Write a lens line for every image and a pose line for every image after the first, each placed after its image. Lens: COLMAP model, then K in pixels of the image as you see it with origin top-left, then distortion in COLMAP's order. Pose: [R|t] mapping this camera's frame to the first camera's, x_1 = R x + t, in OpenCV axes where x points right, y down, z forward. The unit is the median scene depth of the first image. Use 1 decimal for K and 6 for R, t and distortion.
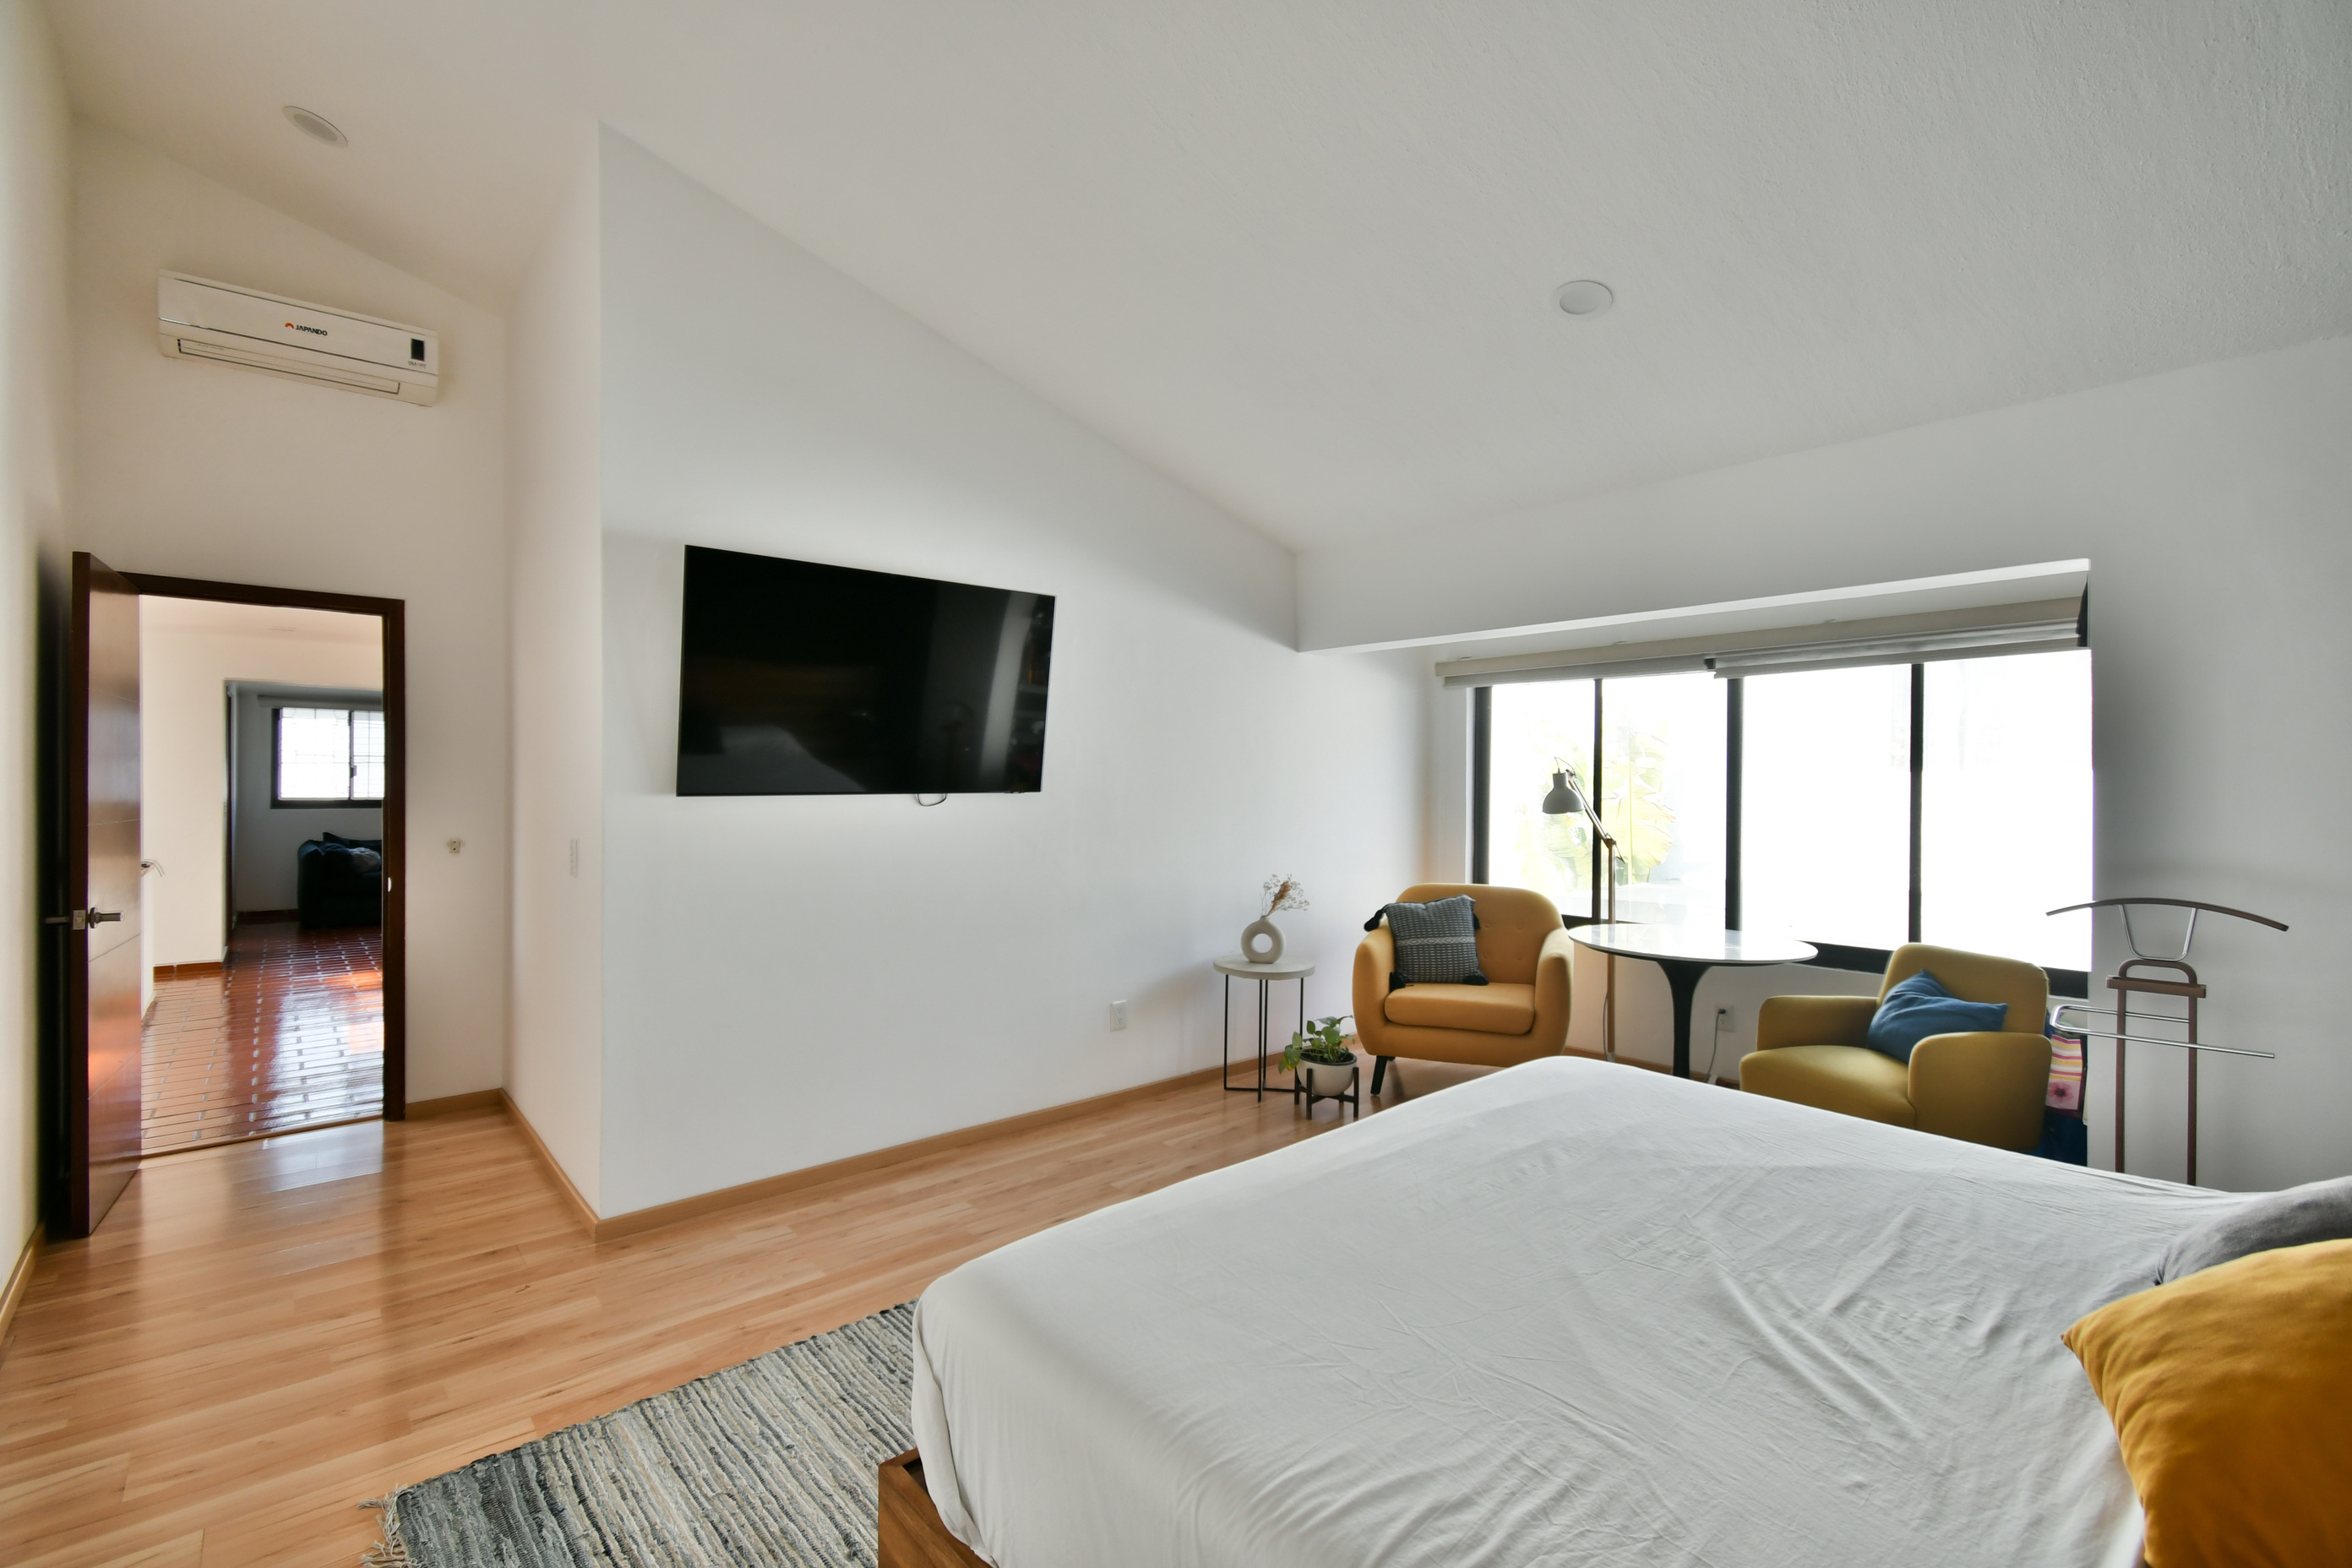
lens RADIAL K [[1035.6, 0, 1177.5], [0, 1035.6, 789.2], [0, 0, 1]] dist [0.010661, -0.002910]
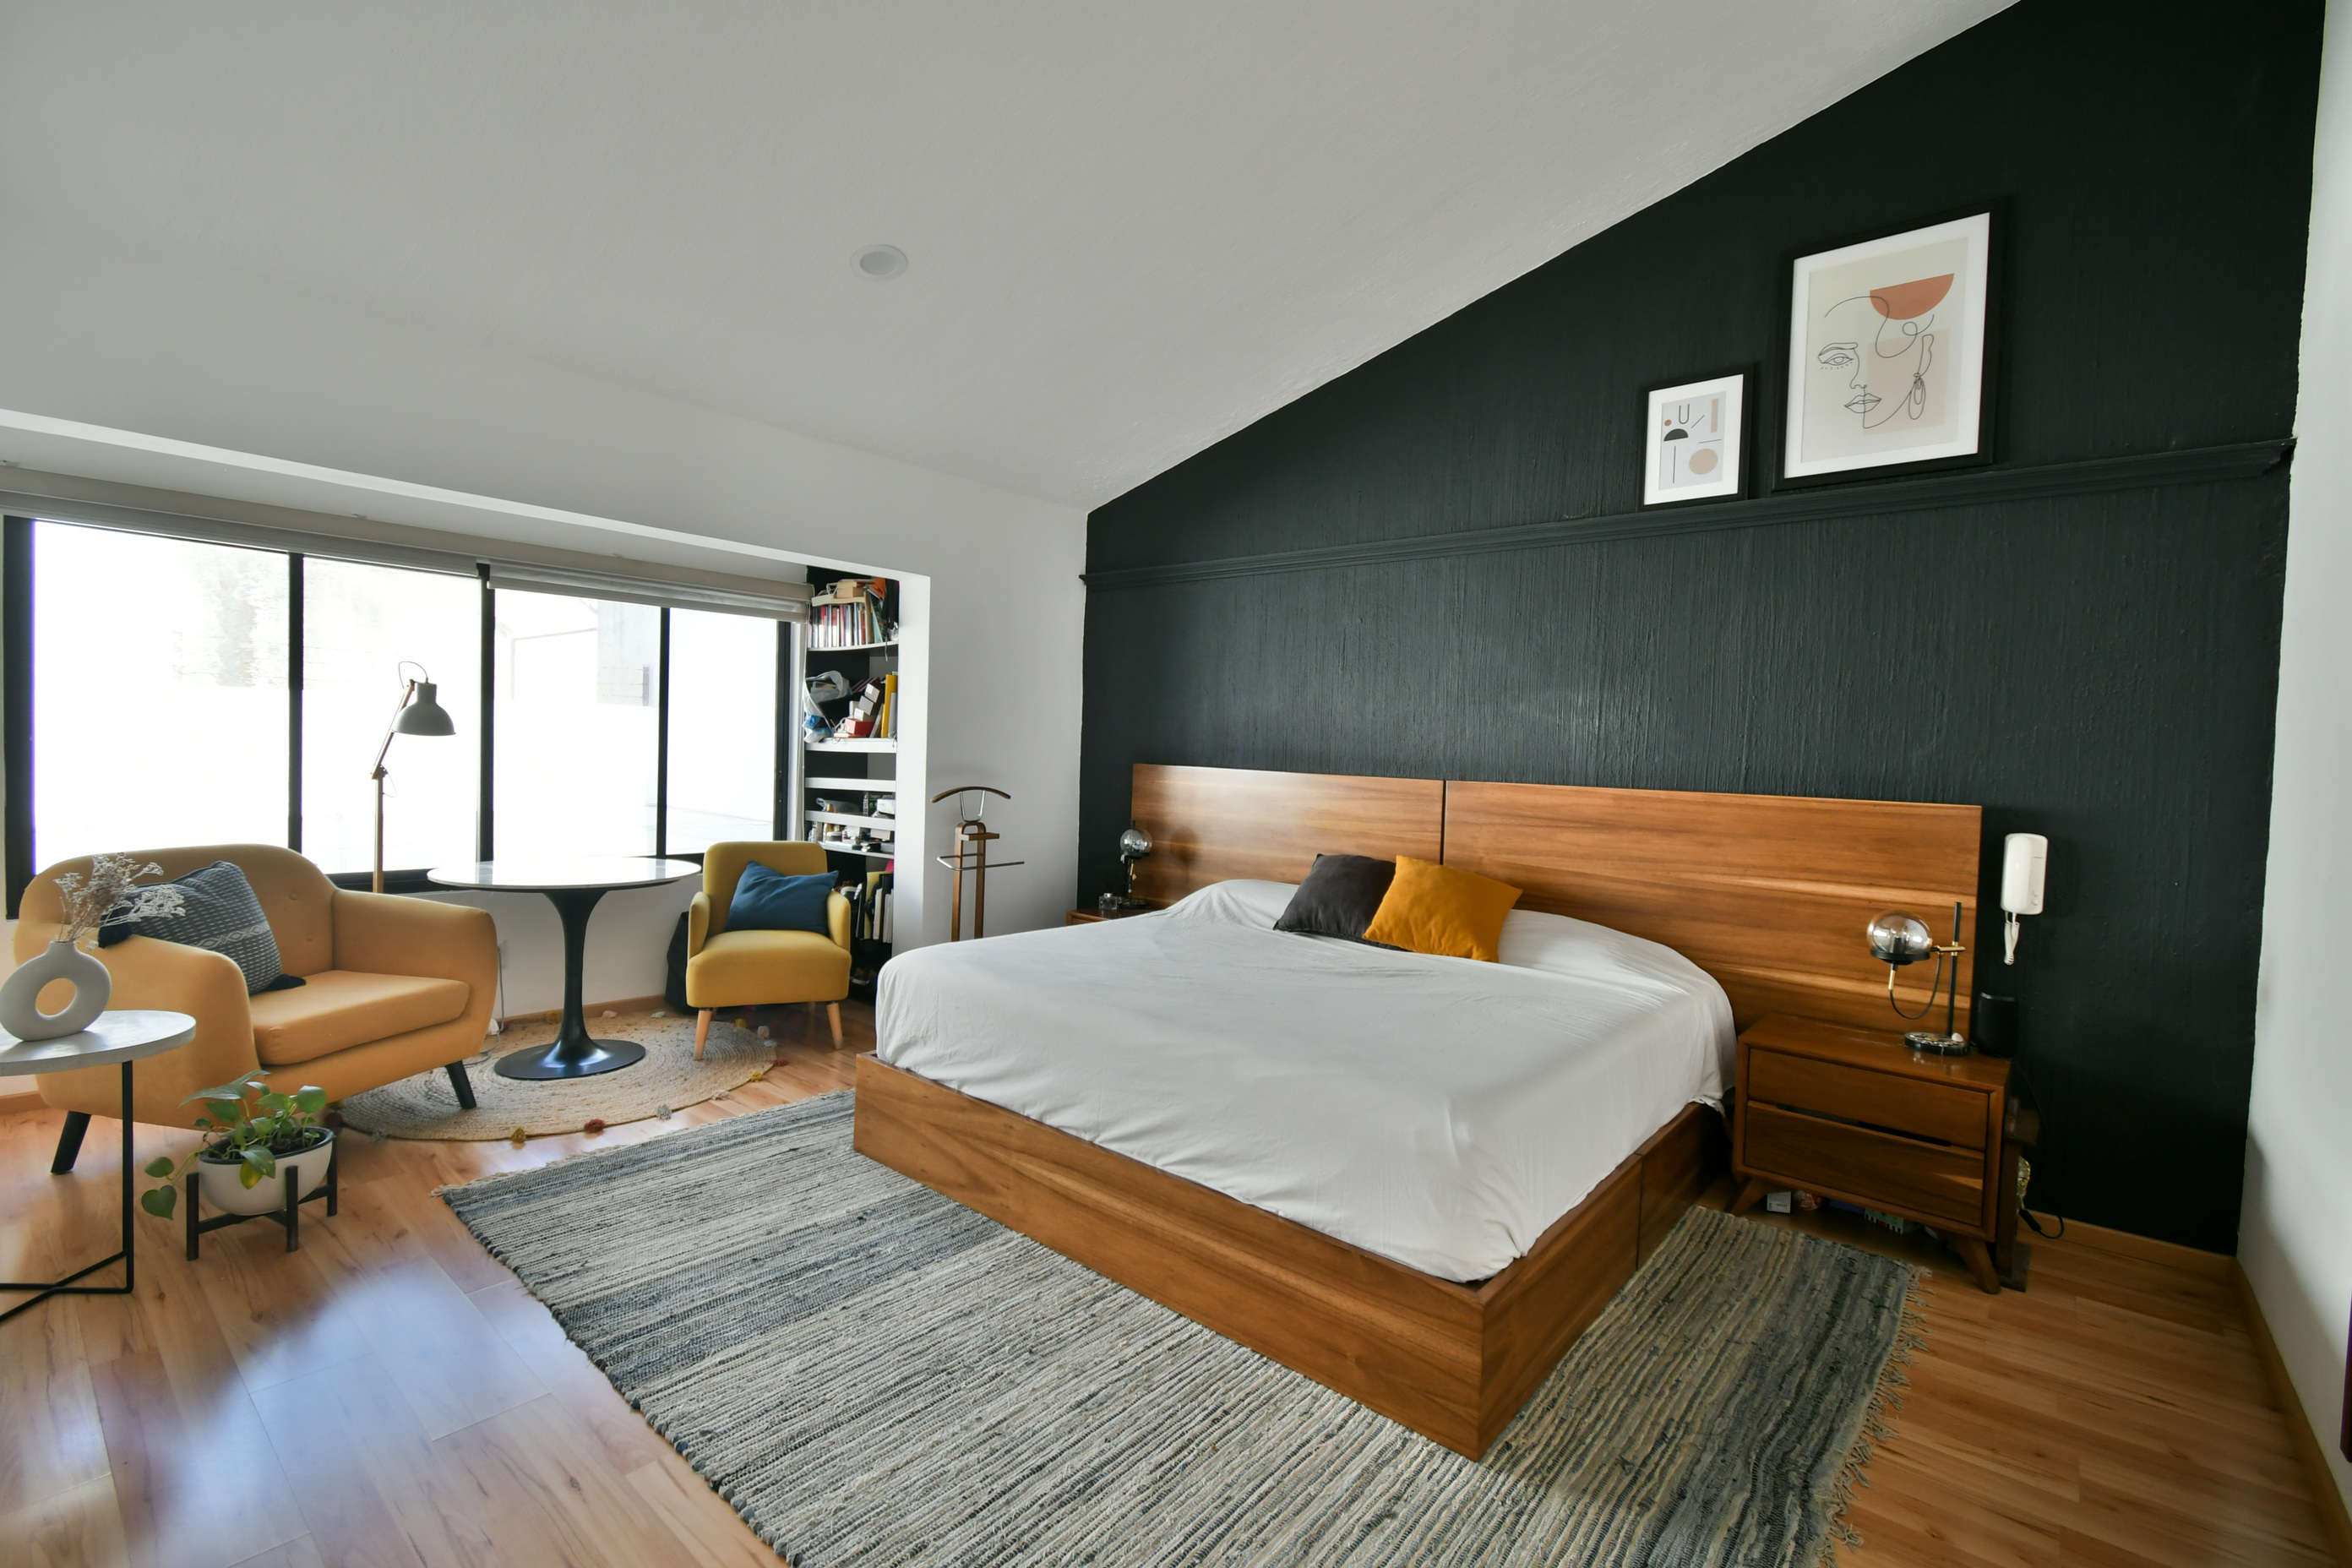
lens RADIAL K [[1035.6, 0, 1177.5], [0, 1035.6, 789.2], [0, 0, 1]] dist [0.010661, -0.002910]
pose [[-0.158910, -0.047821, 0.986134, -0.522679], [-0.023977, 0.998719, 0.044567, 0.016633], [-0.987002, -0.016563, -0.159853, 0.597092]]
